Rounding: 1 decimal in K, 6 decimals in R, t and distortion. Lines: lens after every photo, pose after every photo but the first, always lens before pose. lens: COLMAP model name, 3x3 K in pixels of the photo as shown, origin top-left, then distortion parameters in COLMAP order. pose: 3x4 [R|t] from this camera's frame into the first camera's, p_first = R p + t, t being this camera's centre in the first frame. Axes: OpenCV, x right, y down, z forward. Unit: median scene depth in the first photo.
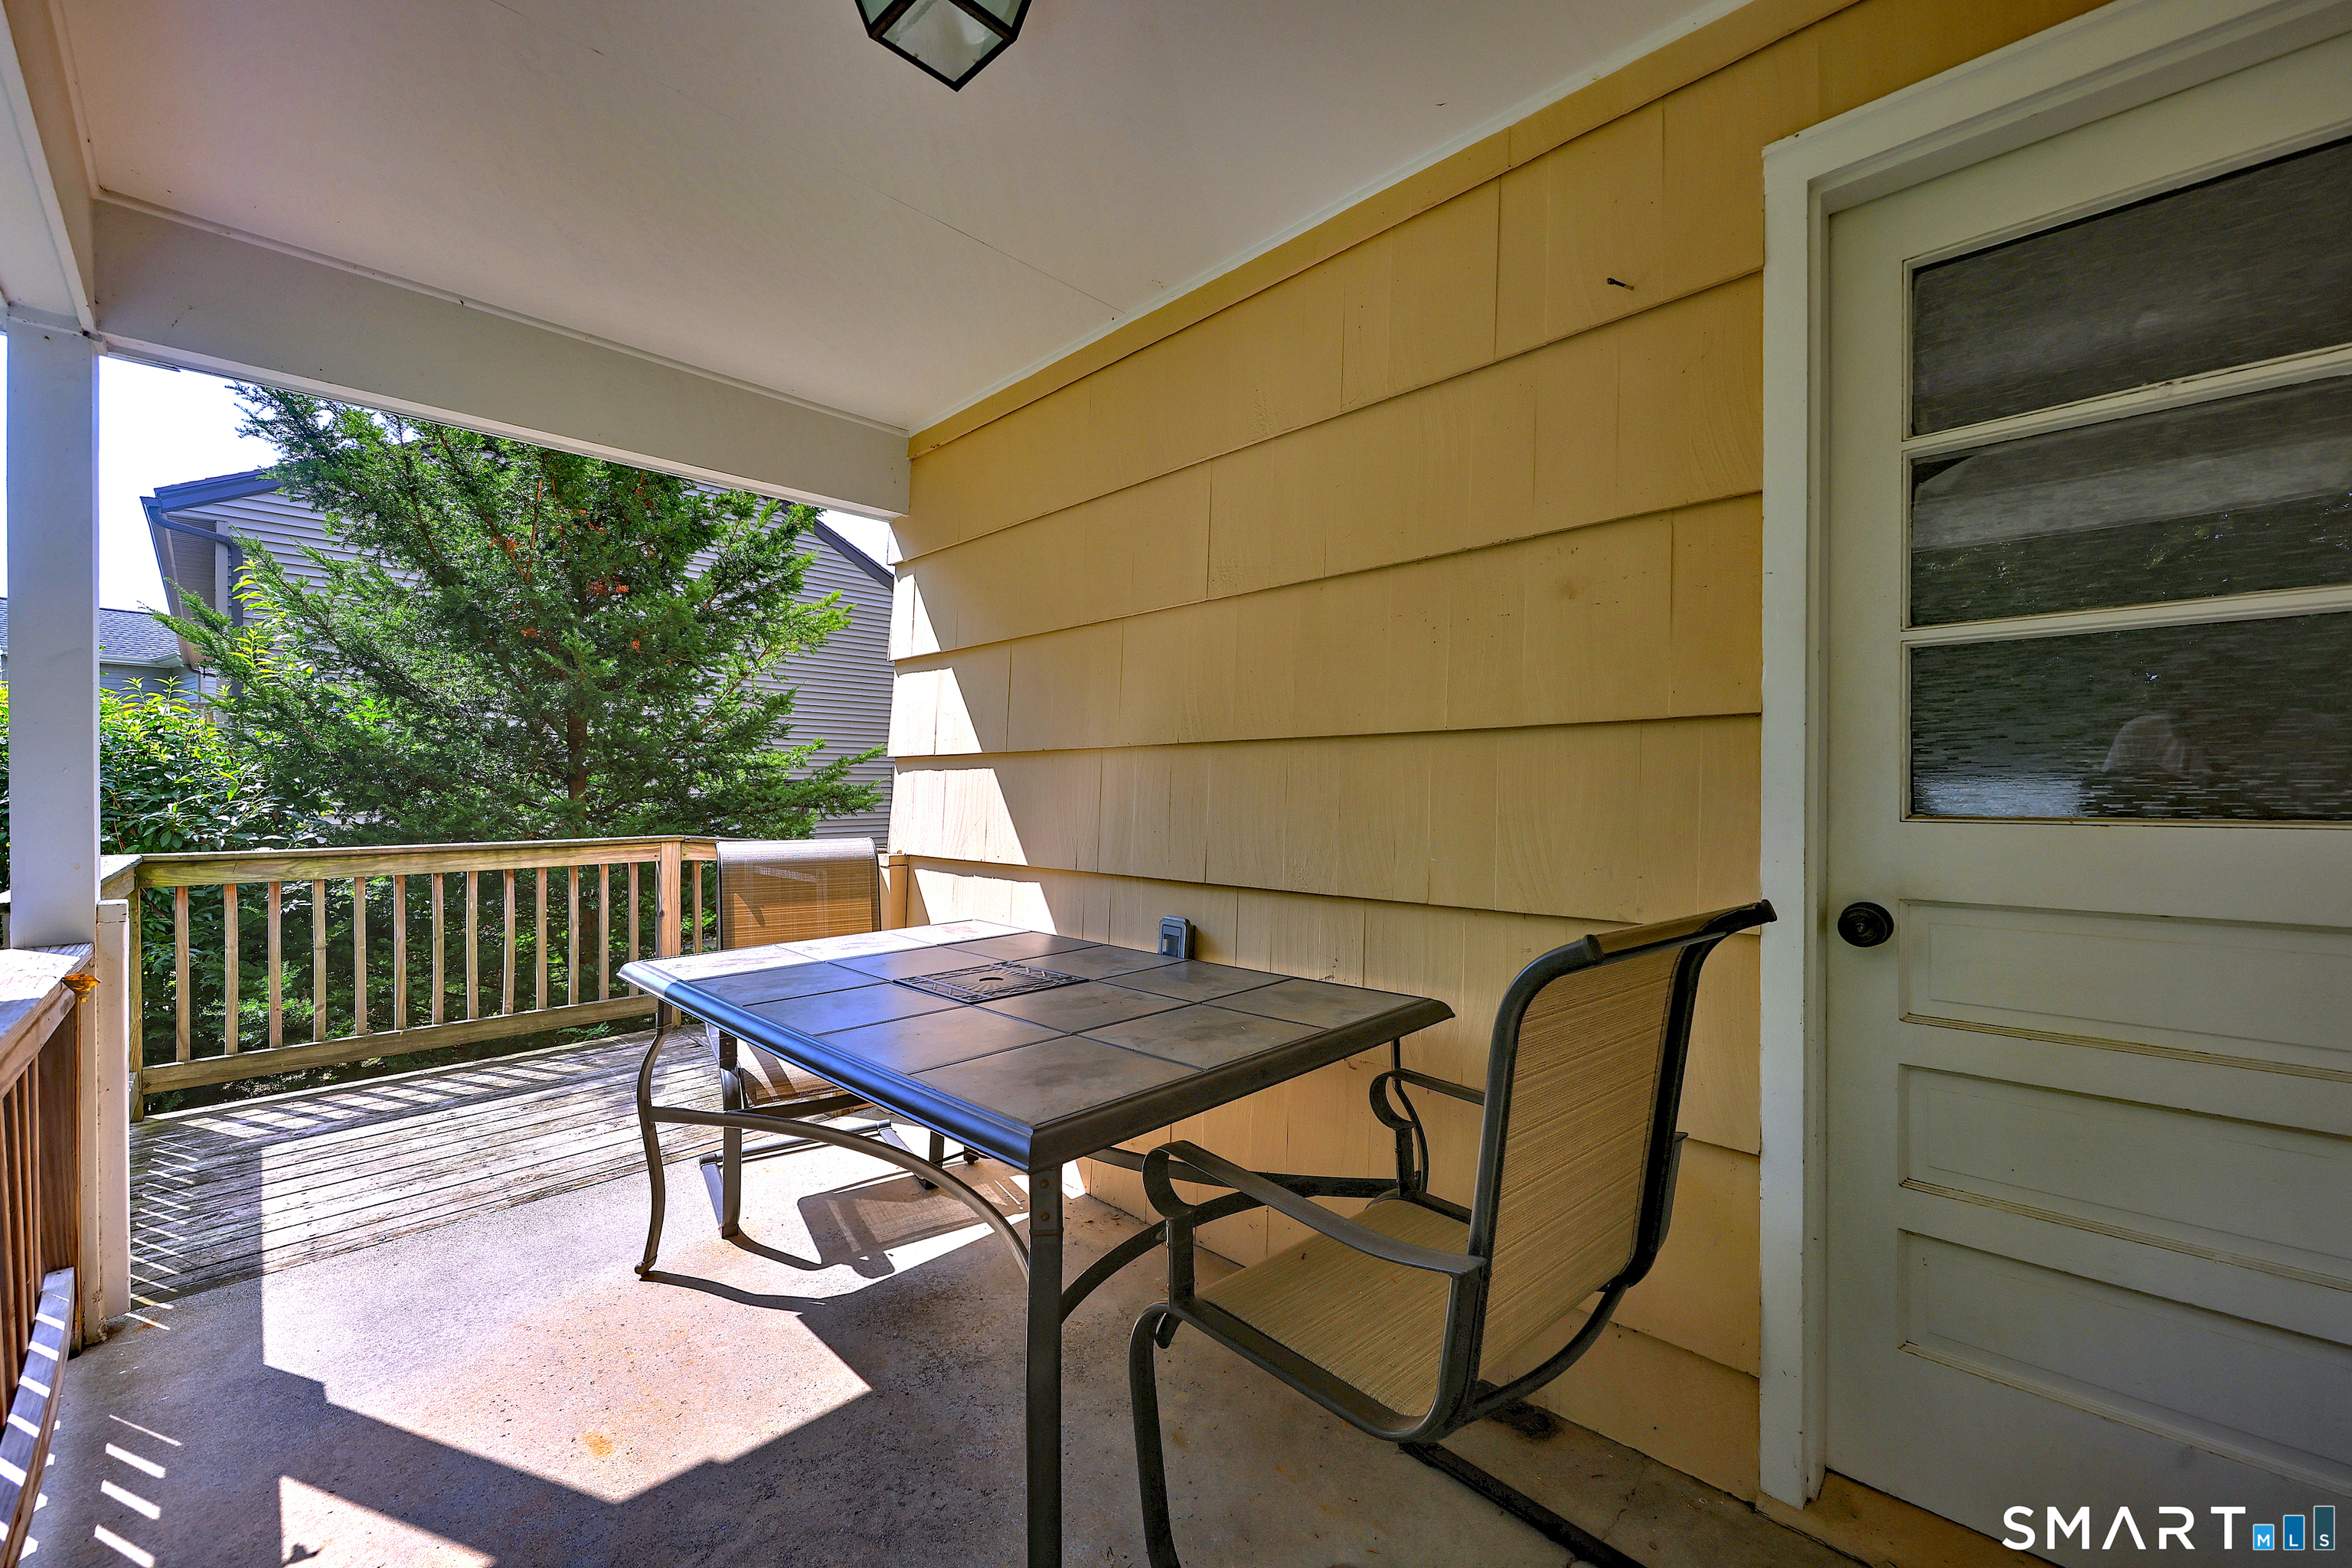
lens RADIAL K [[932.2, 0, 1170.7], [0, 932.2, 796.2], [0, 0, 1]] dist [0.000052, 0.000001]
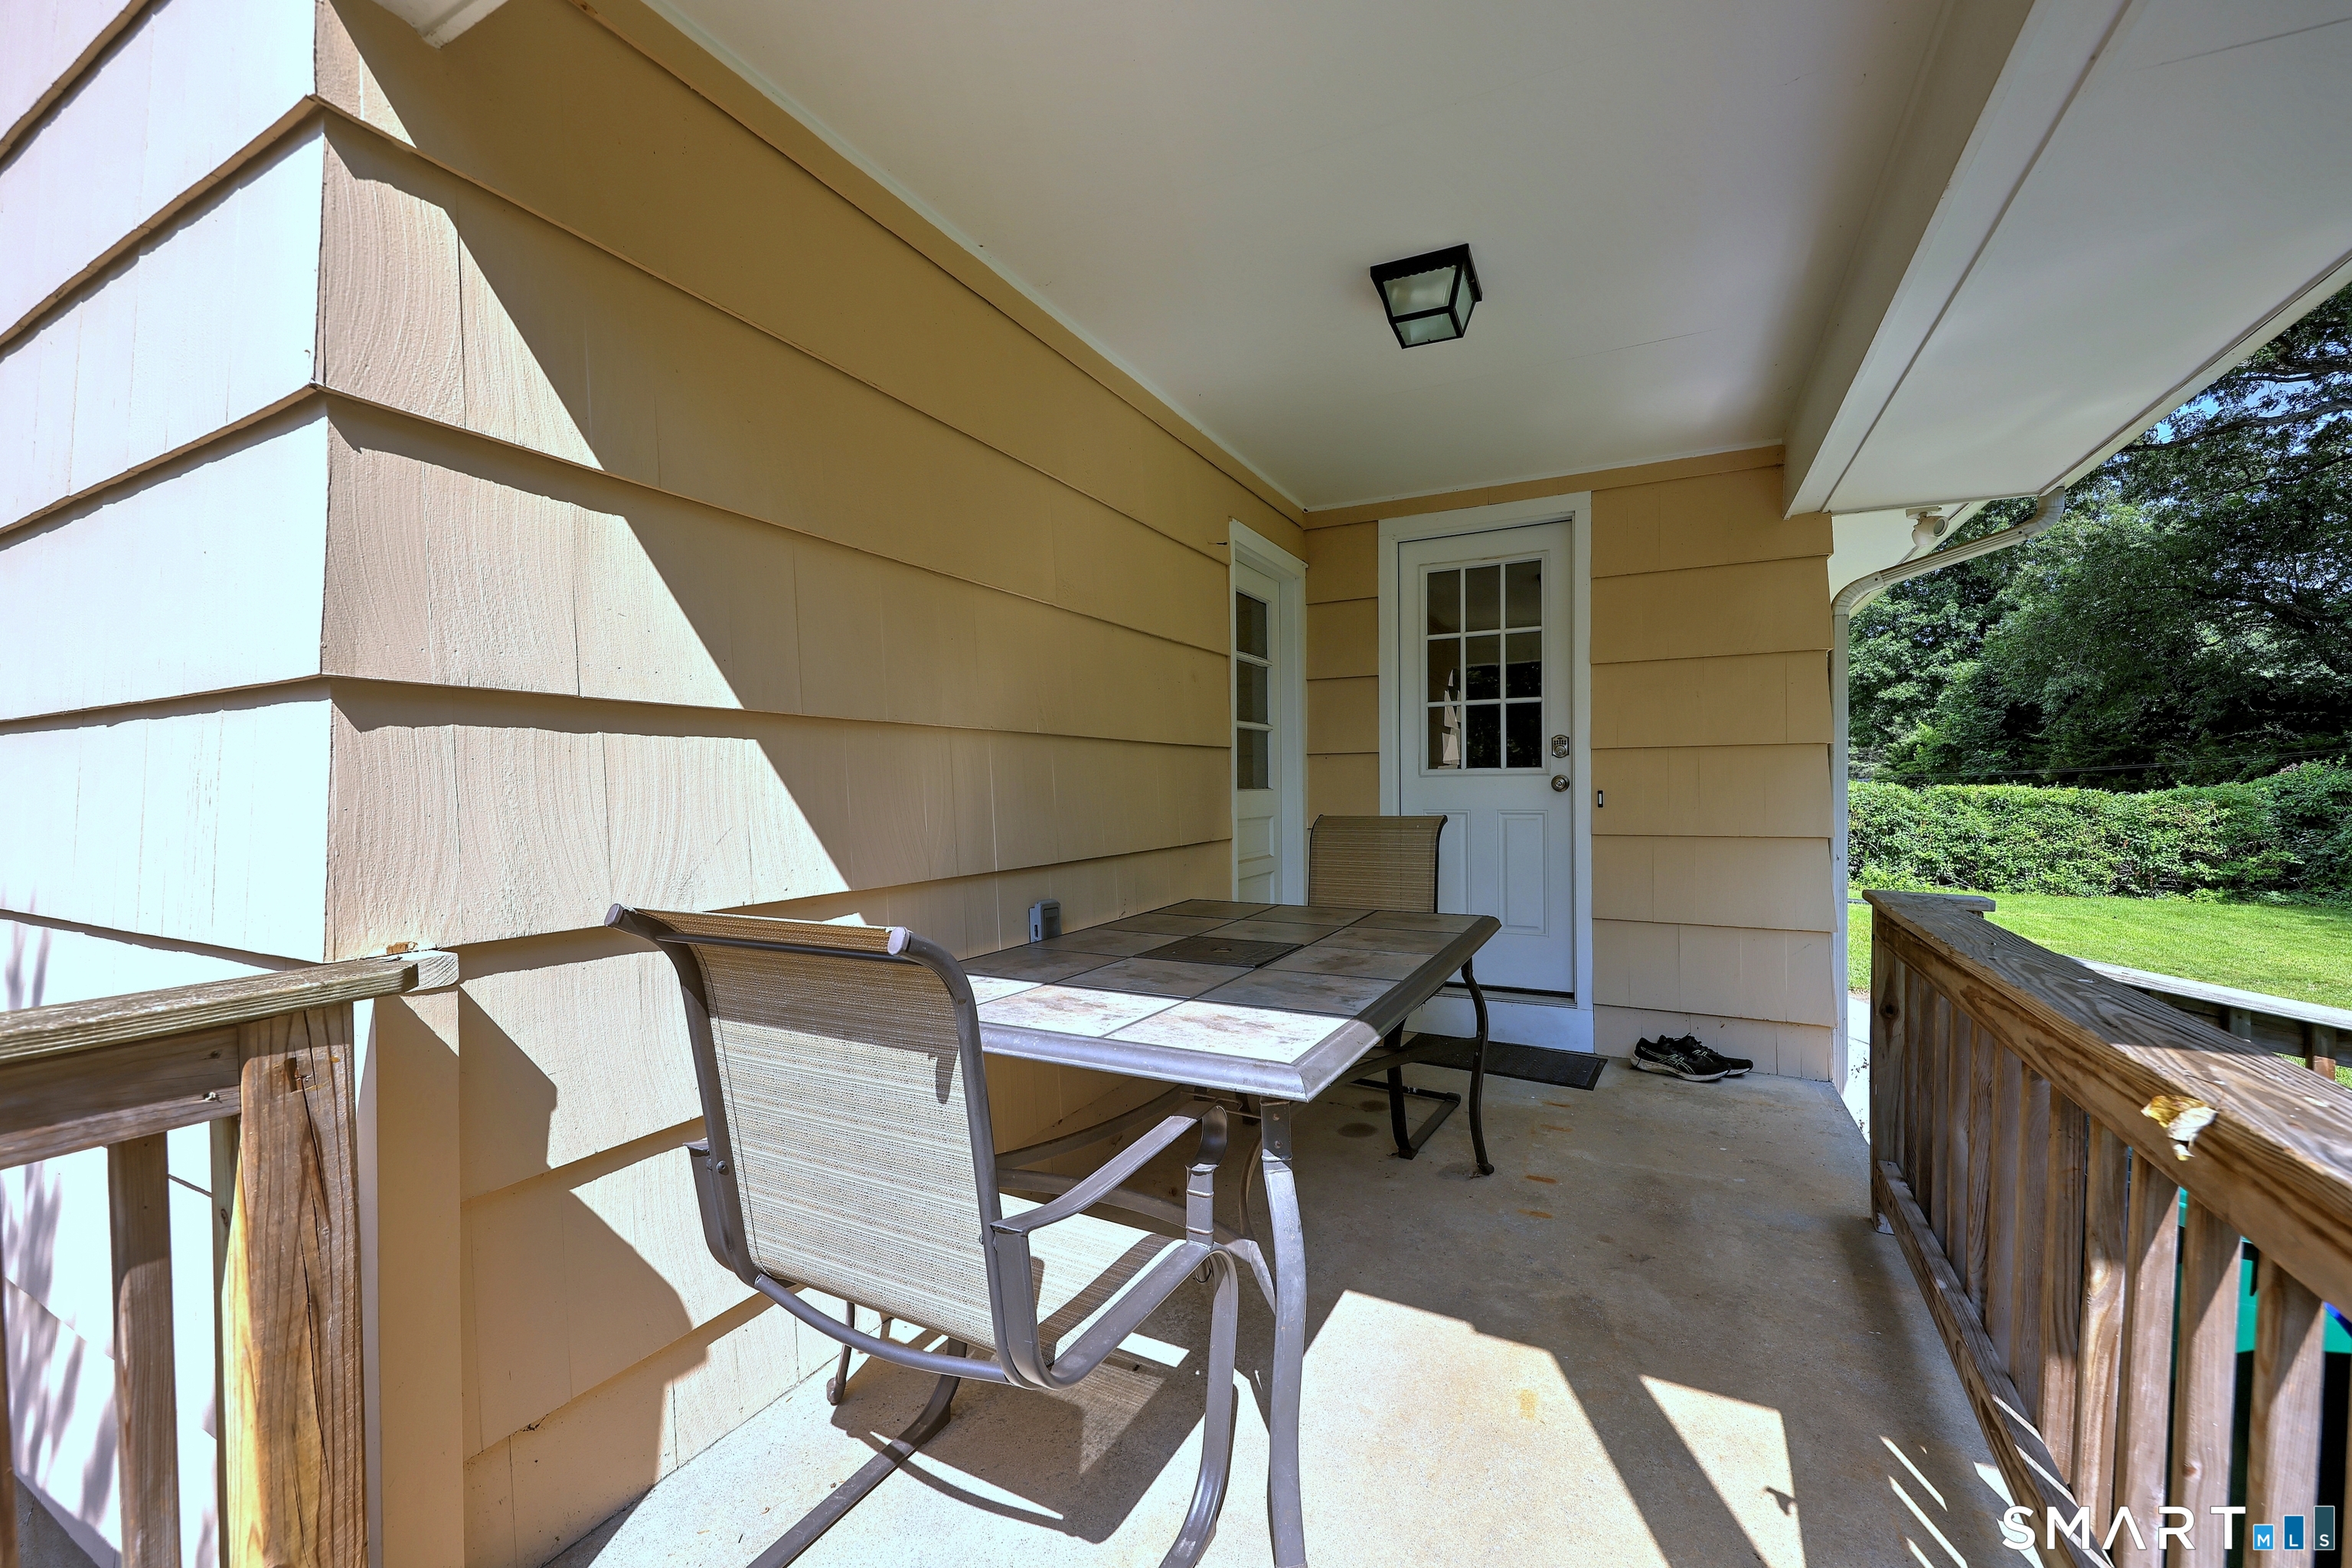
lens RADIAL K [[932.2, 0, 1172.9], [0, 932.2, 790.7], [0, 0, 1]] dist [0.000052, 0.000001]
pose [[-0.289694, -0.005851, 0.957101, -0.902653], [0.003183, 0.999970, 0.007077, -0.003452], [-0.957114, 0.005097, -0.289667, 1.050868]]
